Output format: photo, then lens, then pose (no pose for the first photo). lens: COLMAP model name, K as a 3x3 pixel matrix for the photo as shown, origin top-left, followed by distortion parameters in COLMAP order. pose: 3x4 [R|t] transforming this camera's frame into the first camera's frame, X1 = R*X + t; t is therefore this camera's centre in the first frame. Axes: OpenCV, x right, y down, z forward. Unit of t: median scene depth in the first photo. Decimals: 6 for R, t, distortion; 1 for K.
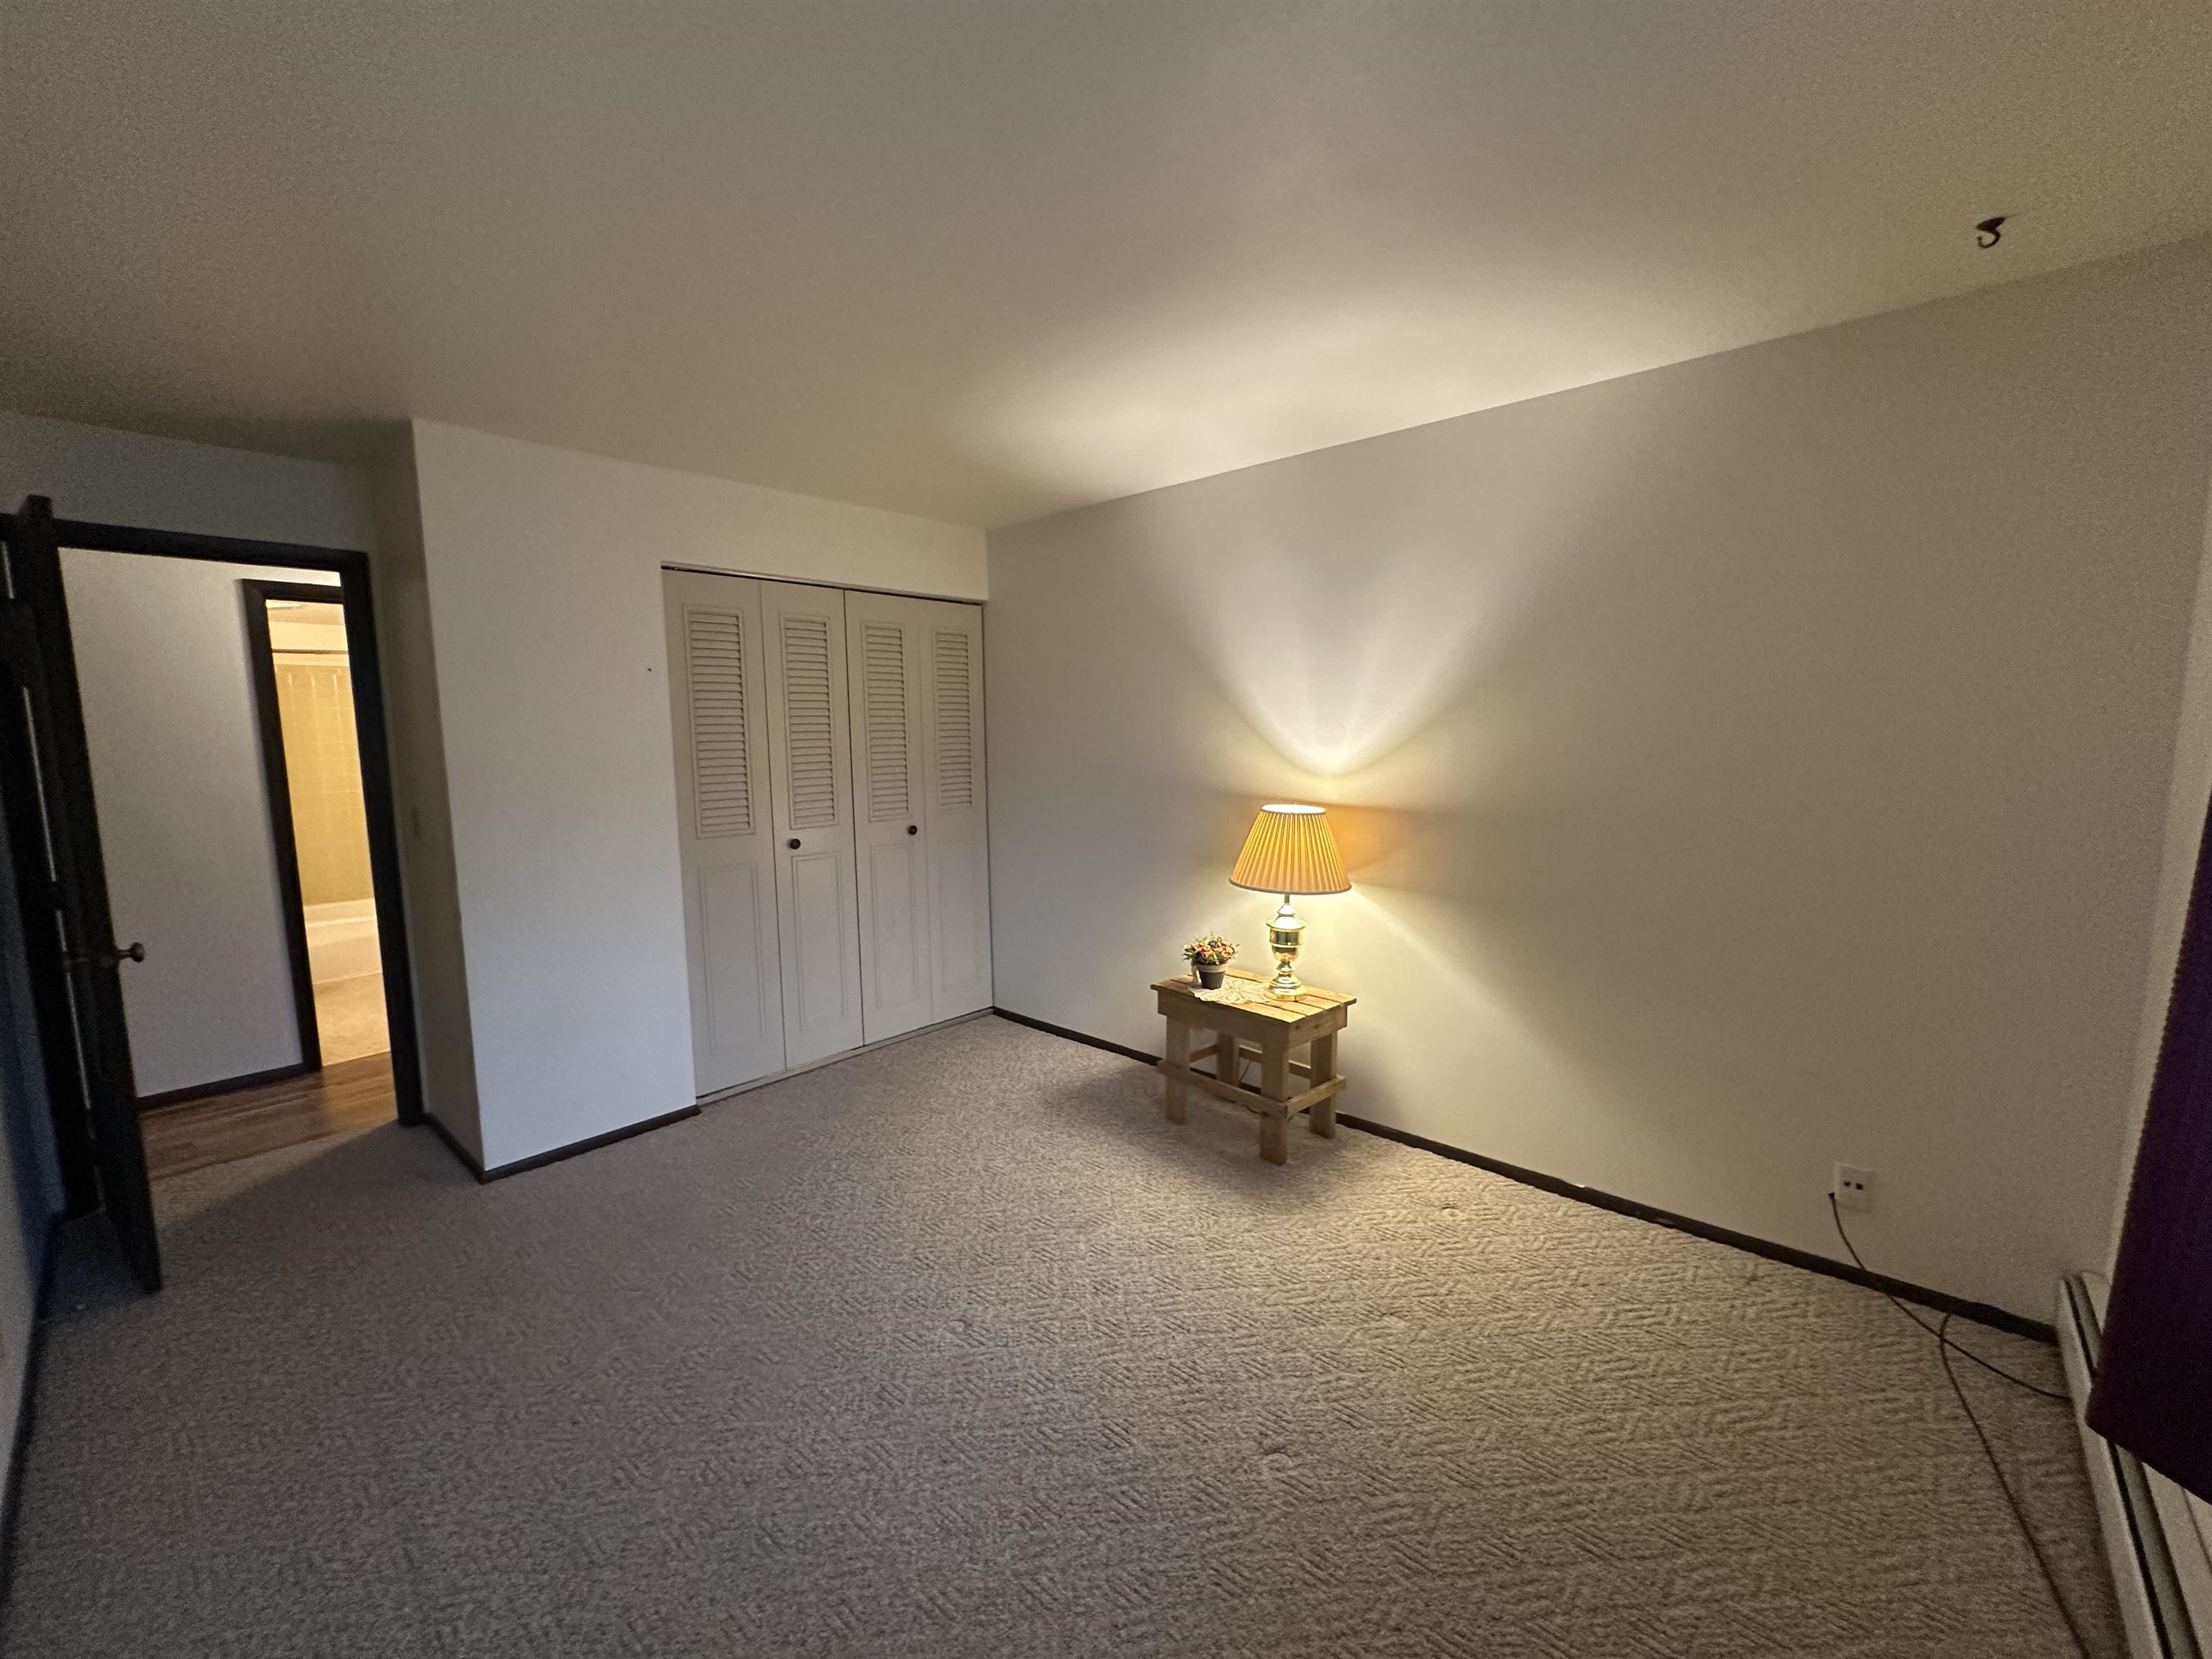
lens RADIAL K [[885.3, 0, 1109.1], [0, 885.3, 827.0], [0, 0, 1]] dist [-0.001991, 0.000710]
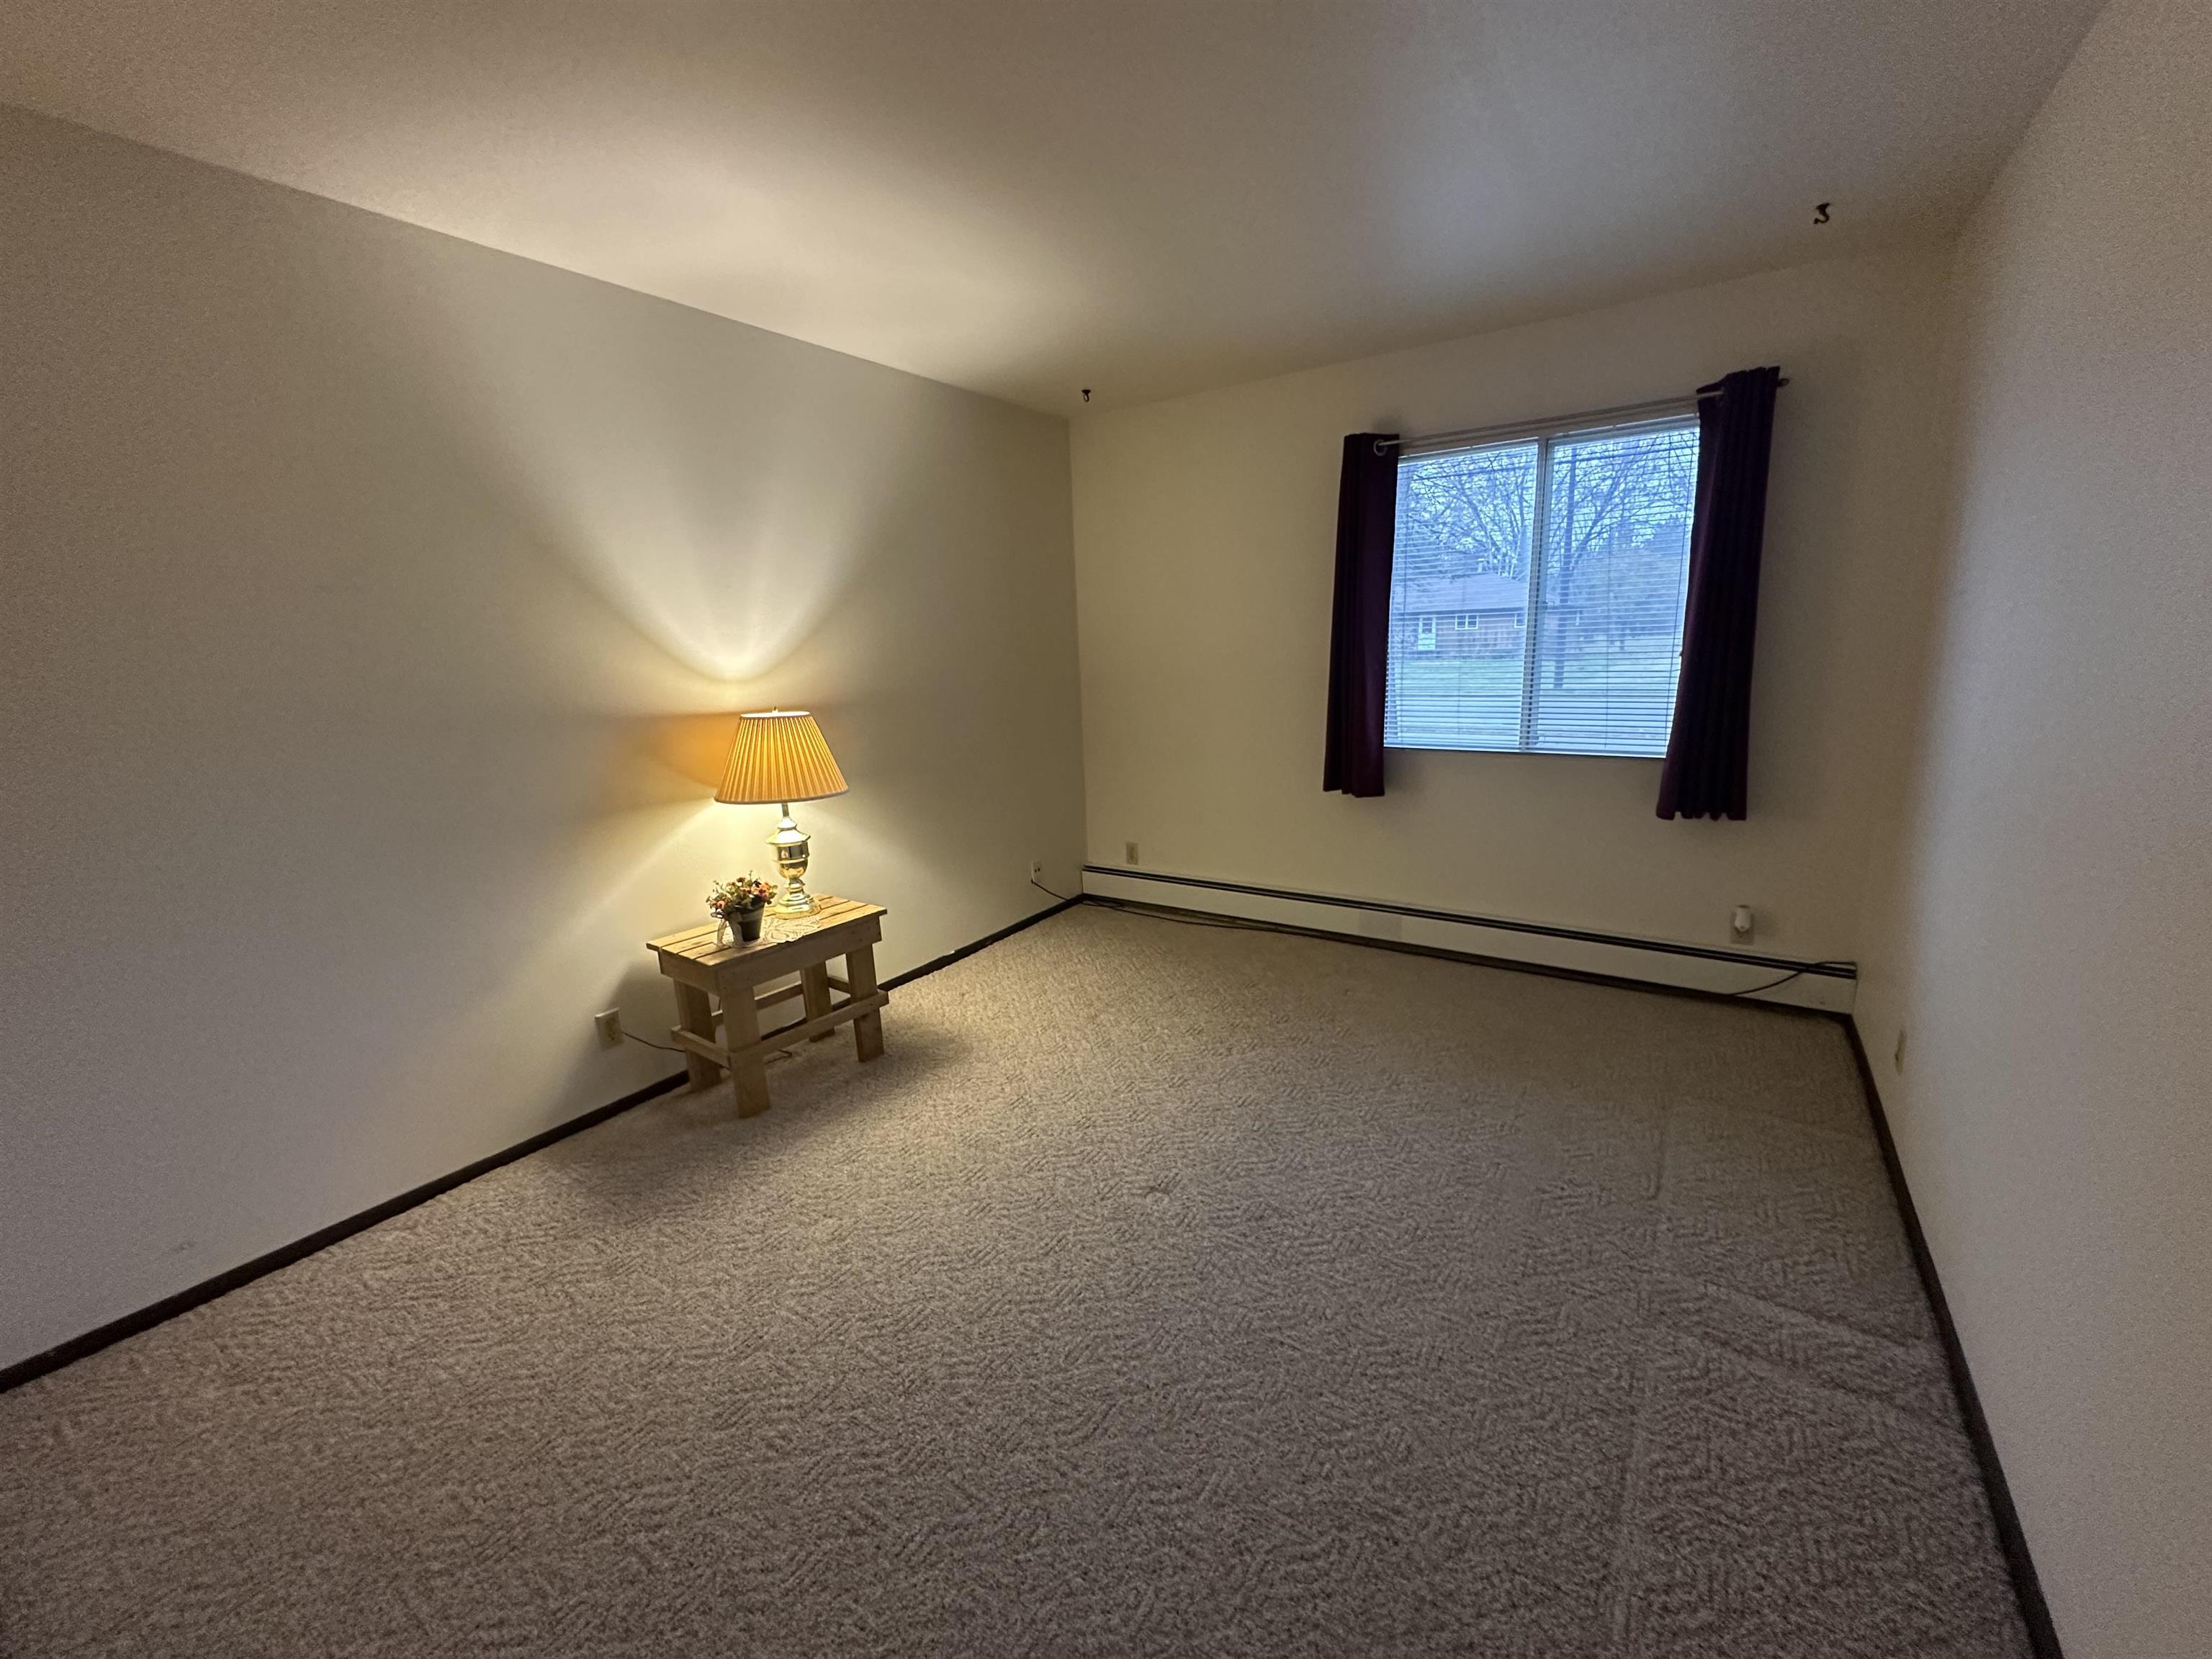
lens RADIAL K [[885.3, 0, 1101.9], [0, 885.3, 828.2], [0, 0, 1]] dist [-0.001991, 0.000710]
pose [[-0.137426, -0.188391, 0.972431, -0.760288], [0.152527, 0.966012, 0.208703, -0.046740], [-0.978698, 0.177004, -0.104020, 0.772547]]
